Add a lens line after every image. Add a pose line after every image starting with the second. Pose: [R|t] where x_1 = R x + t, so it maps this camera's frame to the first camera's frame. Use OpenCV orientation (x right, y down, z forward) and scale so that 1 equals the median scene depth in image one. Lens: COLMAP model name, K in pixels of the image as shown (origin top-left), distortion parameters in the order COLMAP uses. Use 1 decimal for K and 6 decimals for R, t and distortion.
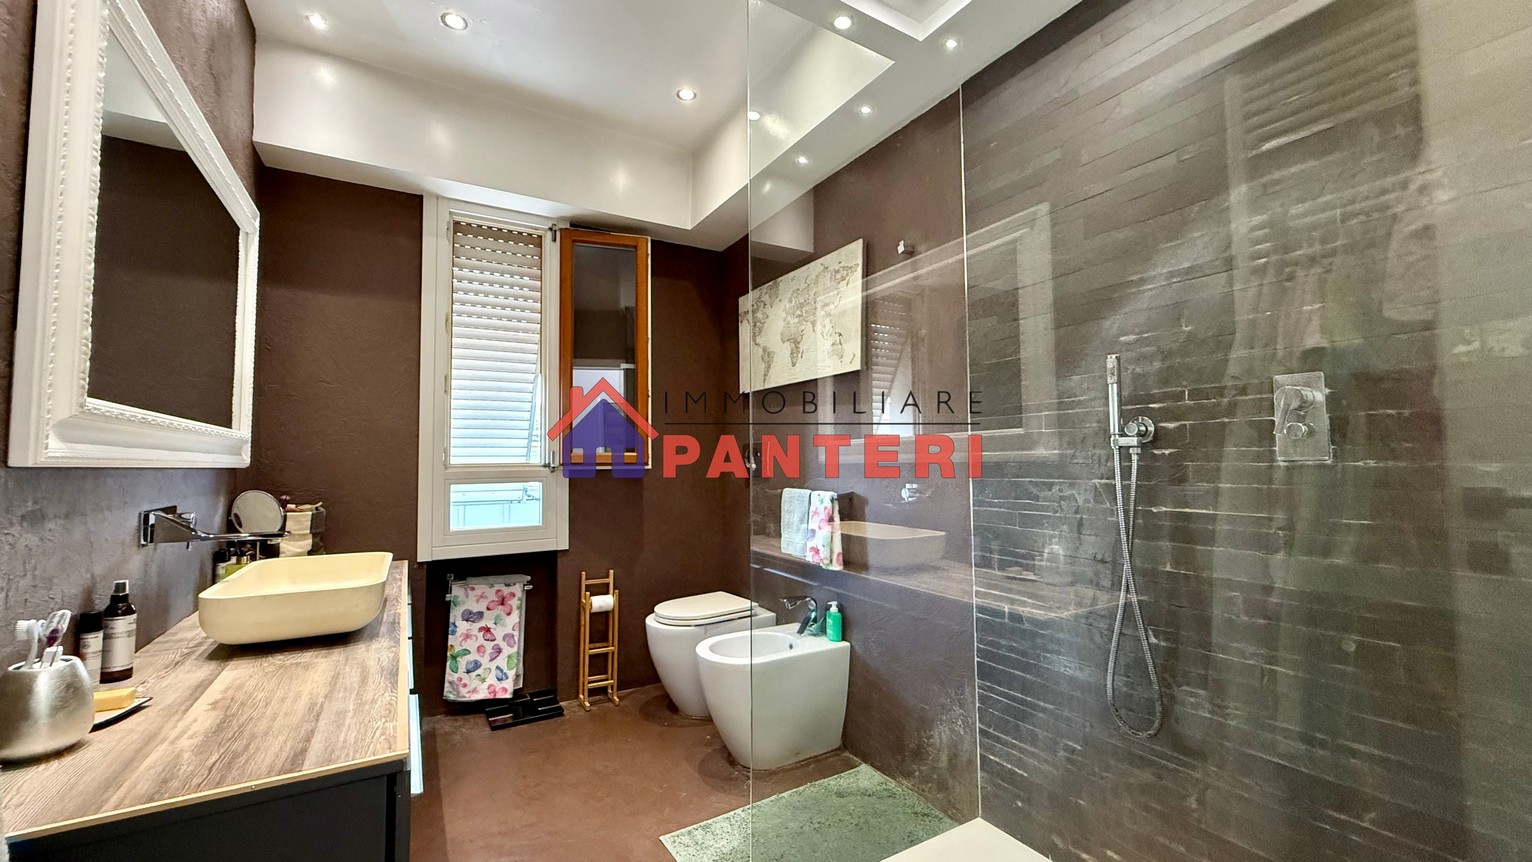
lens RADIAL K [[609.7, 0, 767.4], [0, 609.7, 429.8], [0, 0, 1]] dist [0.000970, 0.000286]
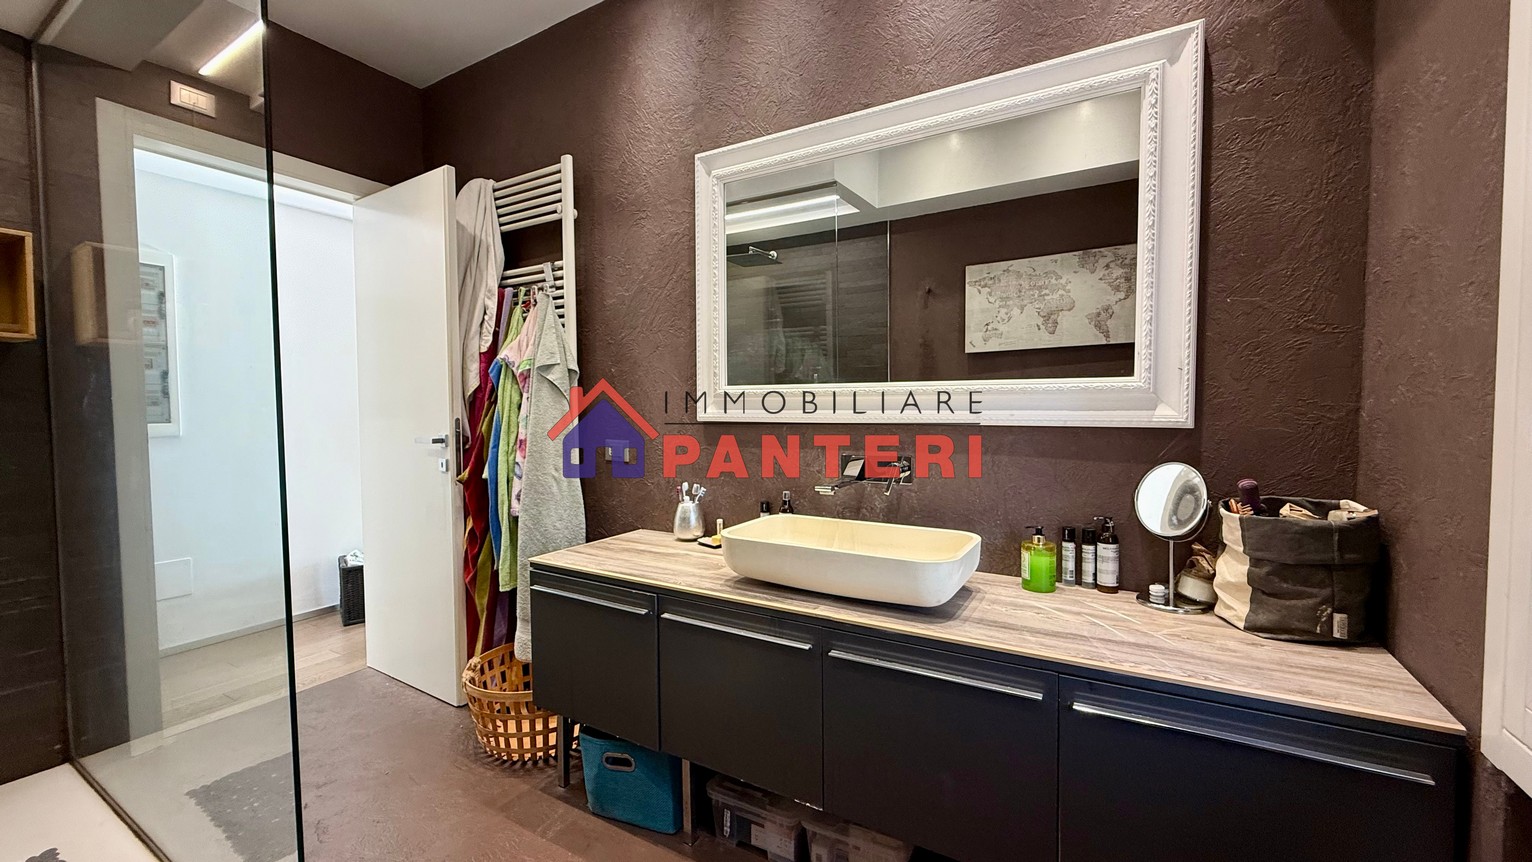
lens RADIAL K [[609.7, 0, 763.6], [0, 609.7, 432.1], [0, 0, 1]] dist [0.000970, 0.000286]
pose [[-0.882775, 0.029375, -0.468877, -0.264130], [0.035576, 0.999357, -0.004371, 0.099869], [0.468447, -0.020540, -0.883253, 2.653245]]
